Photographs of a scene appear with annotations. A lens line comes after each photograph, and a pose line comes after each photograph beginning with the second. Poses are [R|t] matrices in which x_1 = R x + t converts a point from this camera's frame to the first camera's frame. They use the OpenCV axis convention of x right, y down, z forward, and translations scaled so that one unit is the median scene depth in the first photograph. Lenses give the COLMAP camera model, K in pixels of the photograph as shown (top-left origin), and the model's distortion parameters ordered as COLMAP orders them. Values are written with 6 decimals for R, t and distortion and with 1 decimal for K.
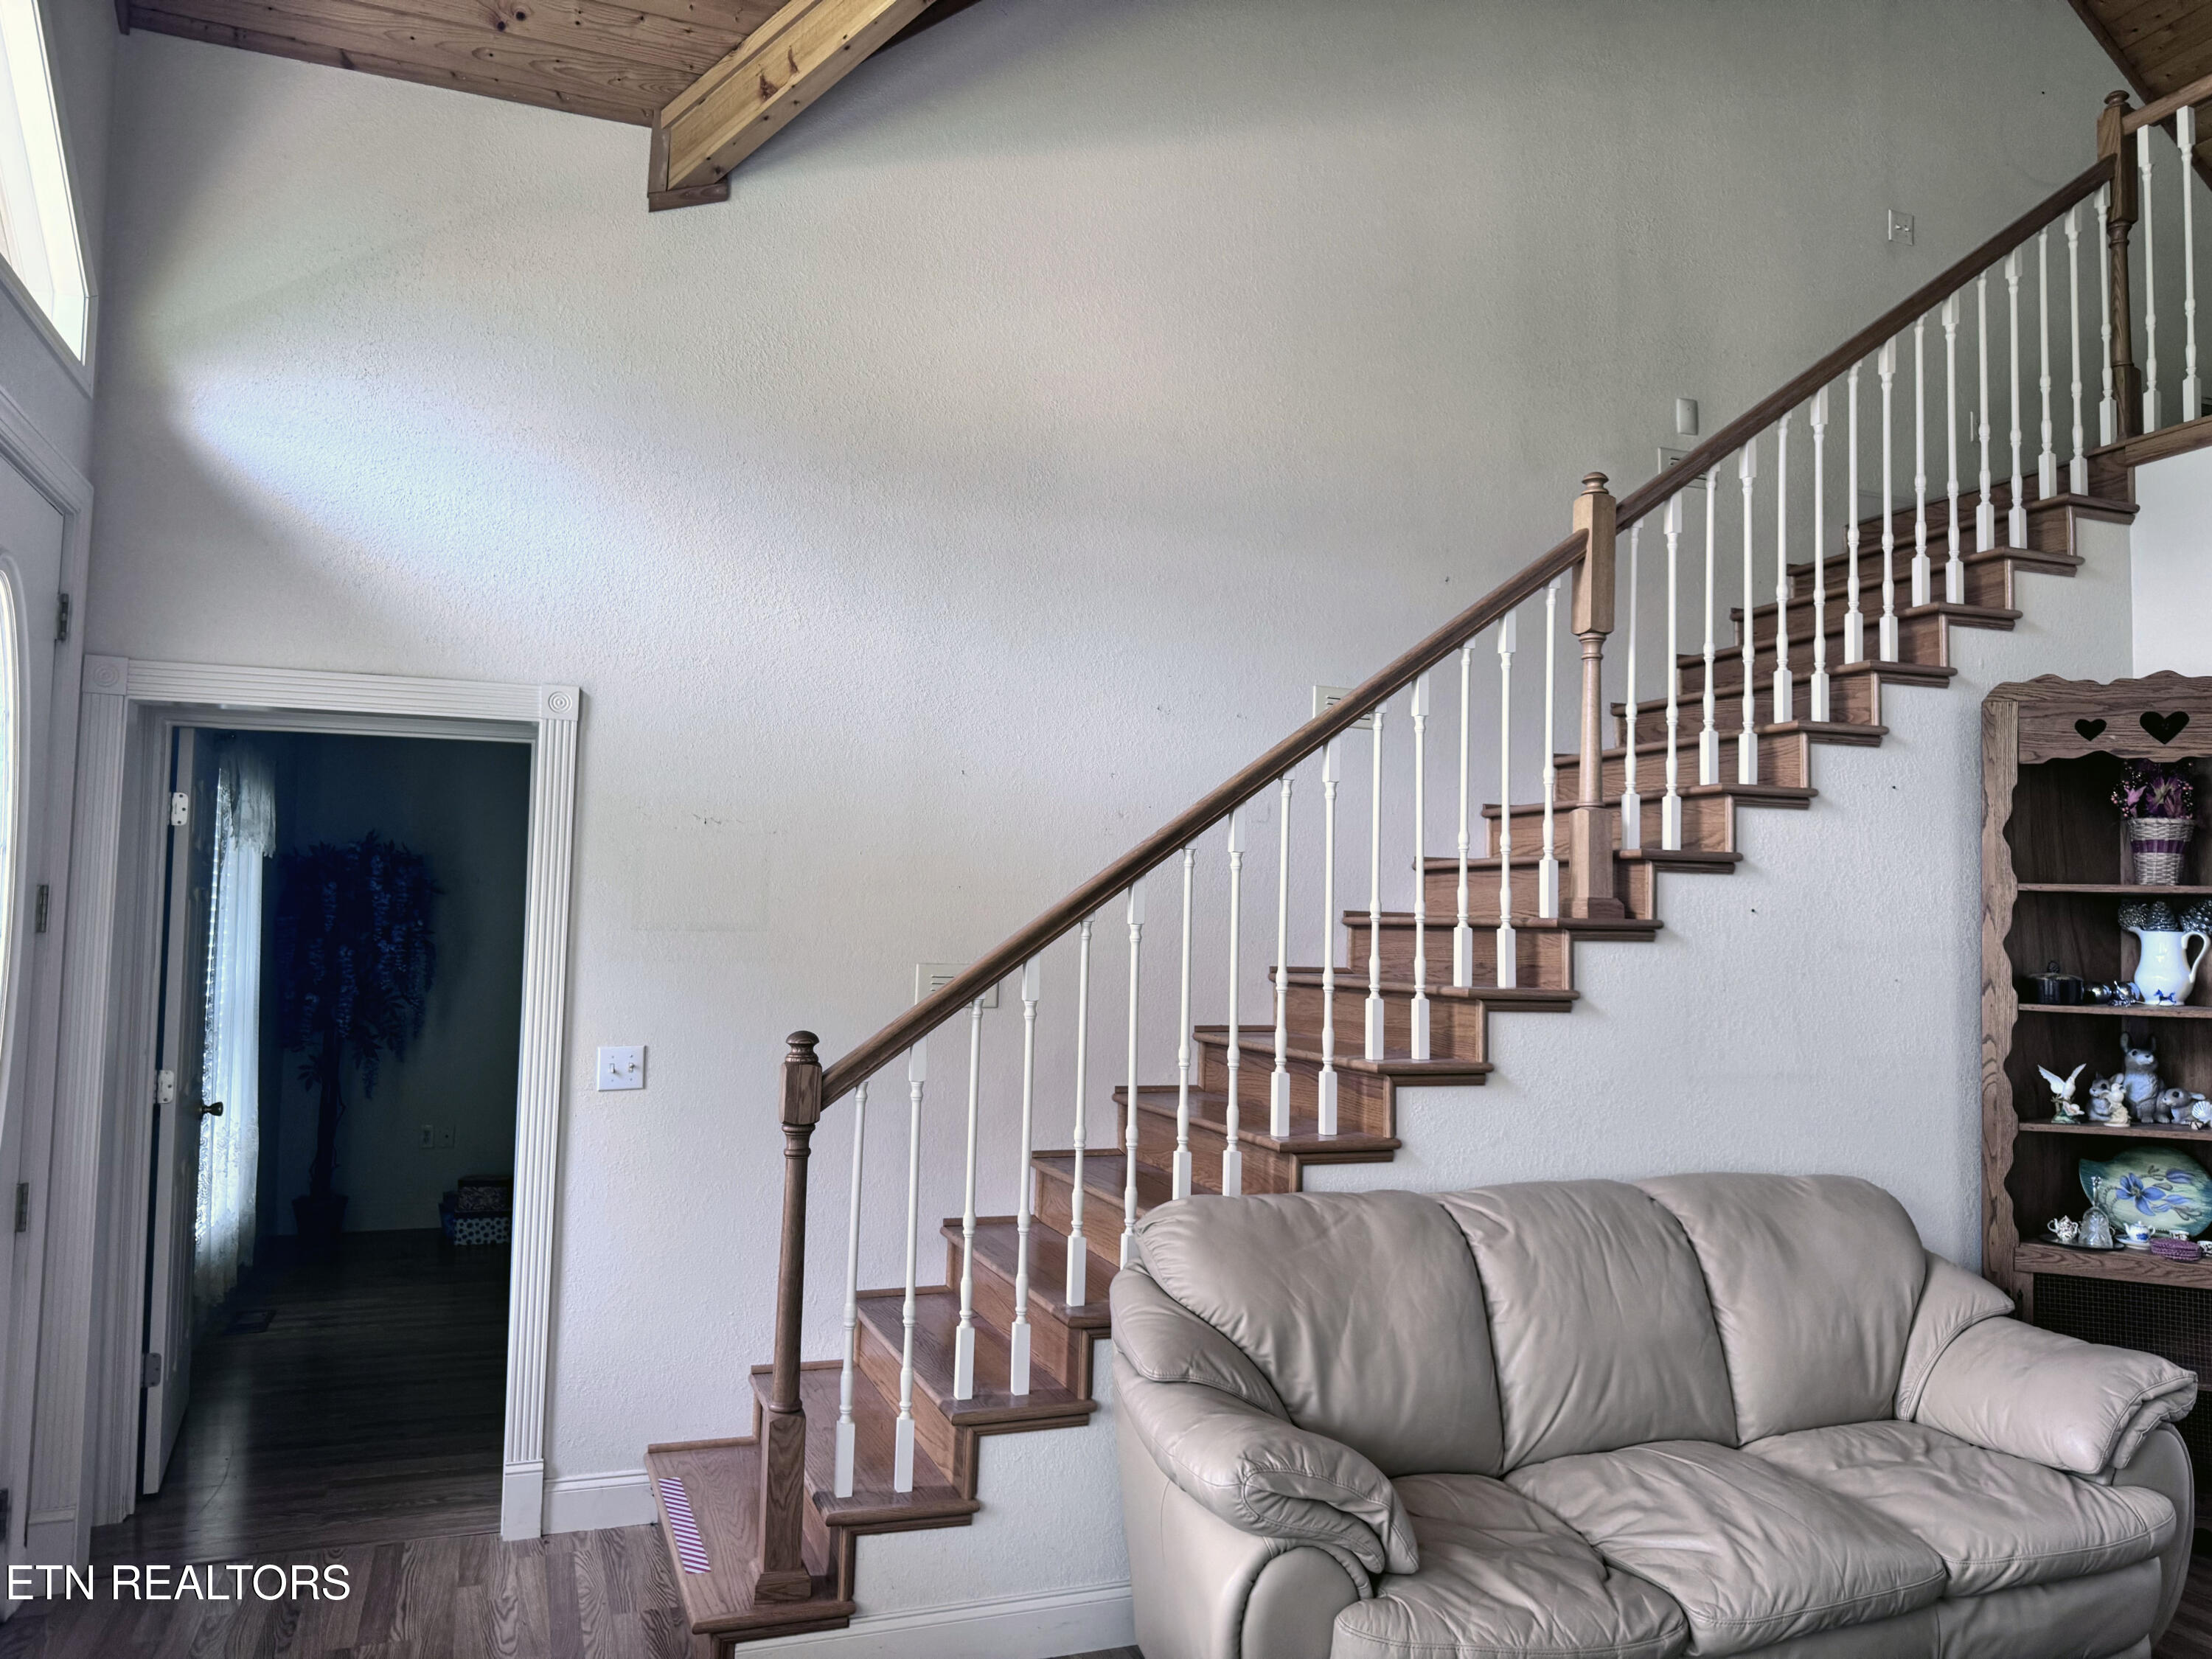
lens RADIAL K [[1602.9, 0, 1105.7], [0, 1602.9, 836.7], [0, 0, 1]] dist [0.071781, -0.074525]
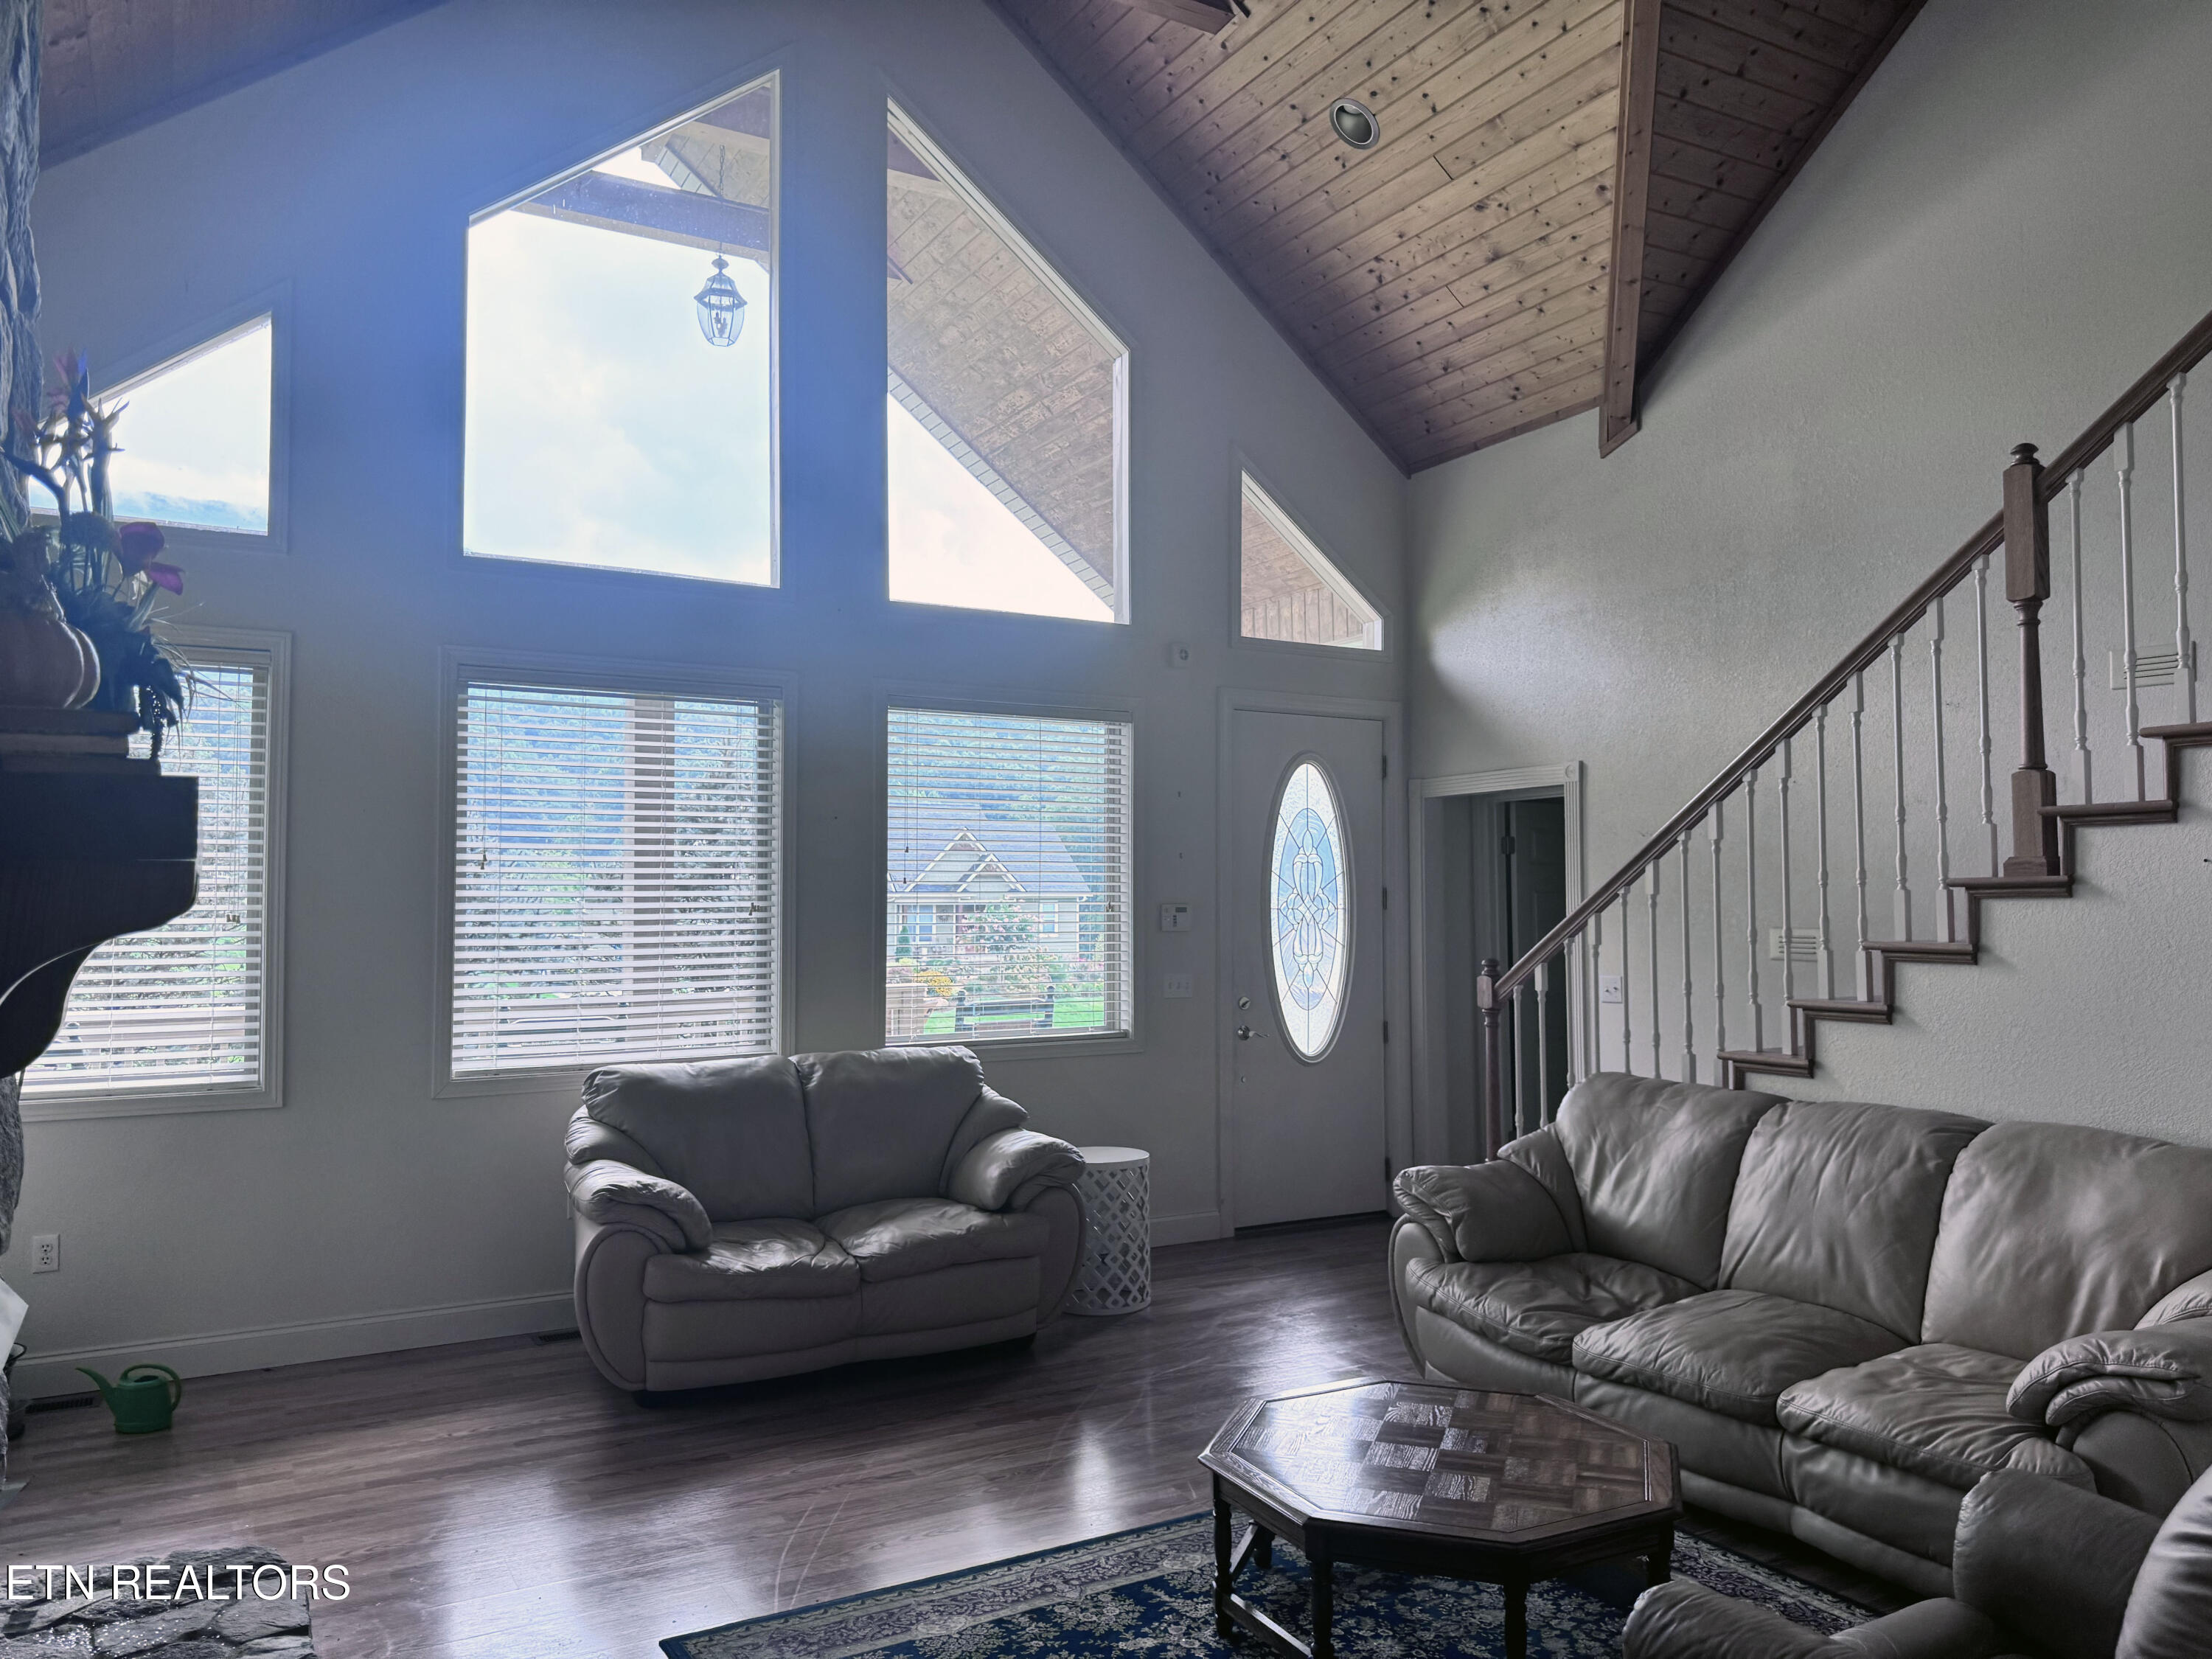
lens RADIAL K [[1602.9, 0, 1097.9], [0, 1602.9, 832.0], [0, 0, 1]] dist [0.071781, -0.074525]
pose [[0.149275, -0.062193, -0.986838, 1.281791], [0.073687, 0.995945, -0.051621, 0.032657], [0.986046, -0.065012, 0.153253, 0.249989]]
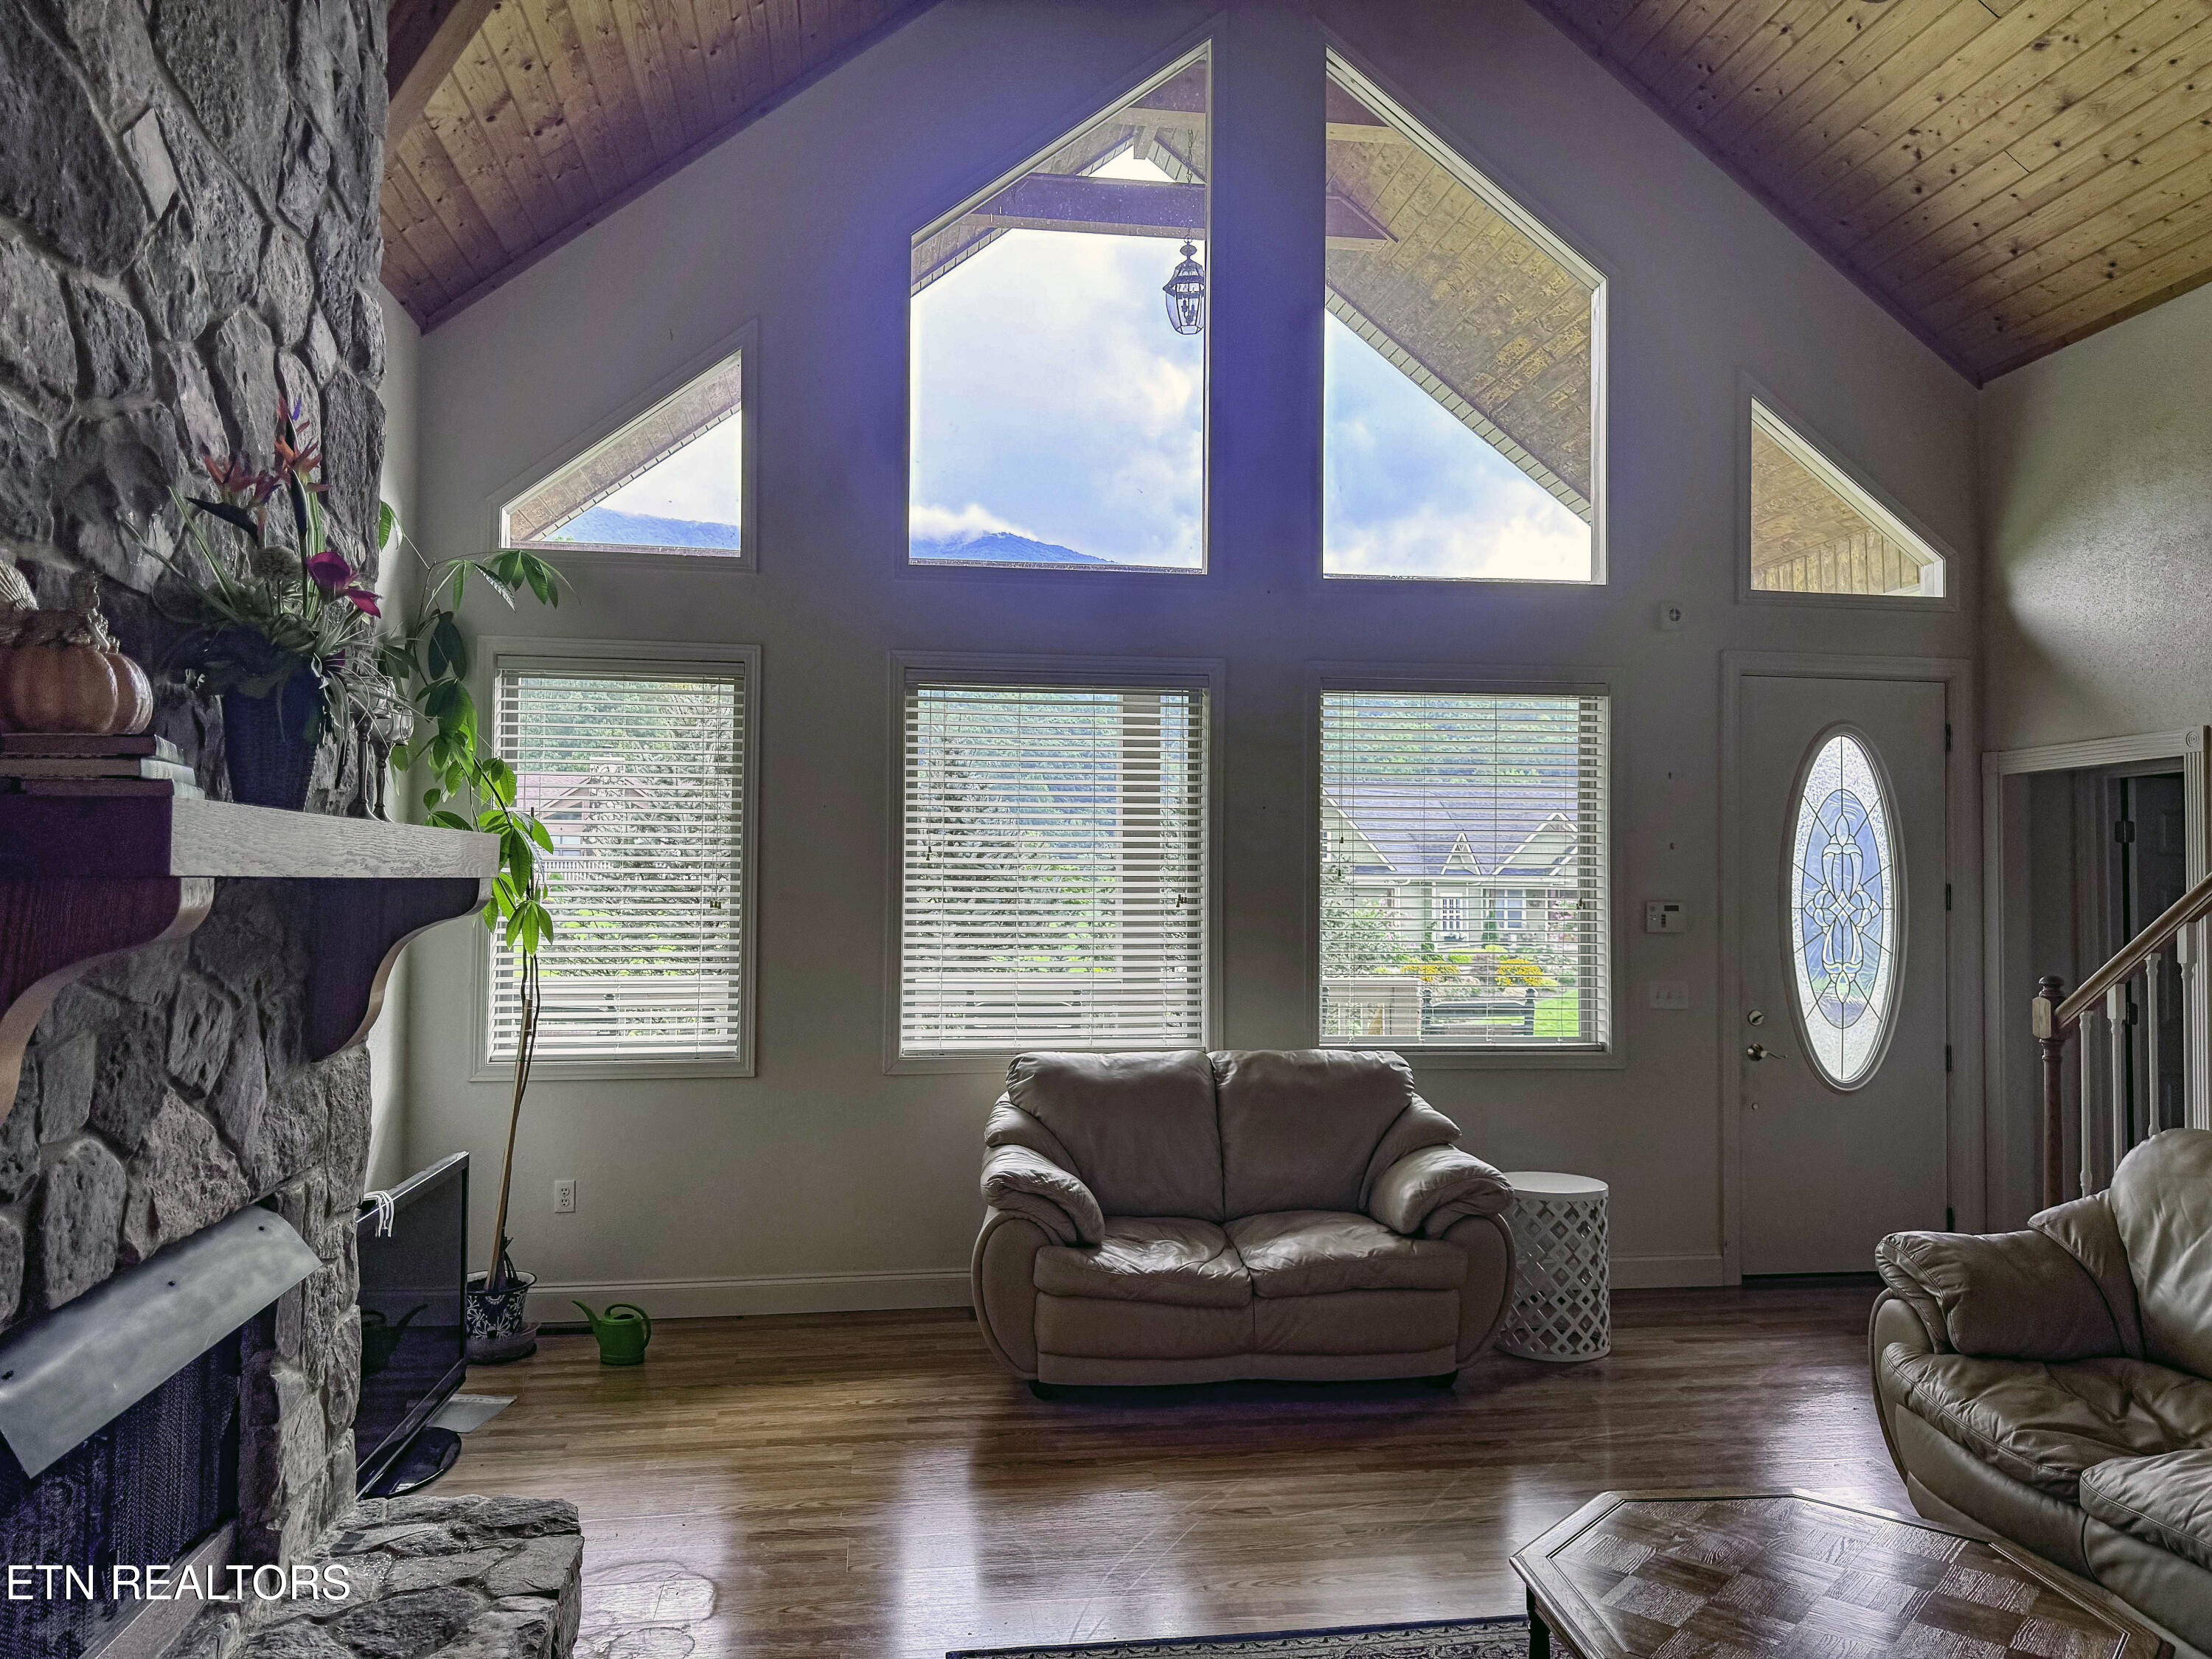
lens RADIAL K [[1613.7, 0, 1086.9], [0, 1613.7, 817.8], [0, 0, 1]] dist [0.060684, -0.059498]
pose [[-0.228678, -0.059060, -0.971709, 1.209006], [0.056829, 0.995646, -0.073889, 0.031557], [0.971842, -0.072118, -0.224326, 0.417409]]
